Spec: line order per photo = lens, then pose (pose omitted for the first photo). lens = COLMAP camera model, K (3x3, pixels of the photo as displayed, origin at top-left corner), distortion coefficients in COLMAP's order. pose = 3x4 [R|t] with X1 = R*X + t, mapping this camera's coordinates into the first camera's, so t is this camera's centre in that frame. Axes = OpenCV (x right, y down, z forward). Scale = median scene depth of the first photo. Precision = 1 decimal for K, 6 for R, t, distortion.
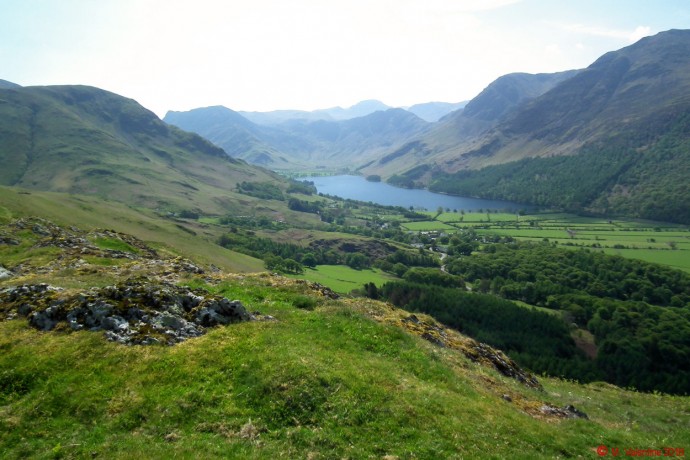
lens RADIAL K [[579.6, 0, 345.0], [0, 579.6, 230.0], [0, 0, 1]] dist [0.001341, -0.006344]
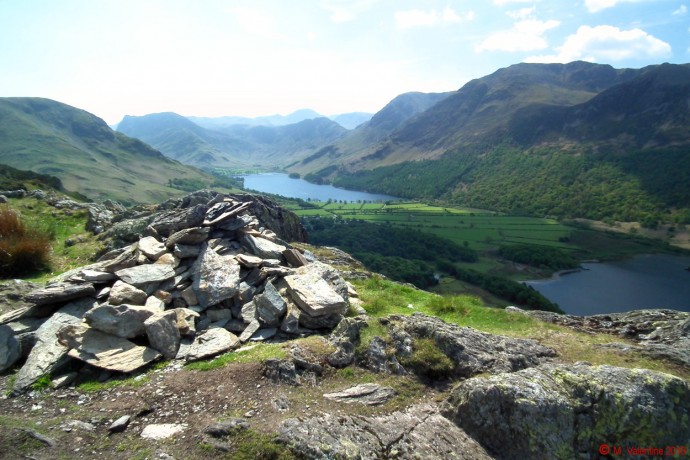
lens RADIAL K [[500.0, 0, 345.0], [0, 500.0, 230.0], [0, 0, 1]] dist [0.003698, -0.000417]
pose [[0.994676, -0.002873, 0.103013, 0.059710], [0.000742, 0.999785, 0.020718, 0.005598], [-0.103050, -0.020531, 0.994464, -0.093757]]
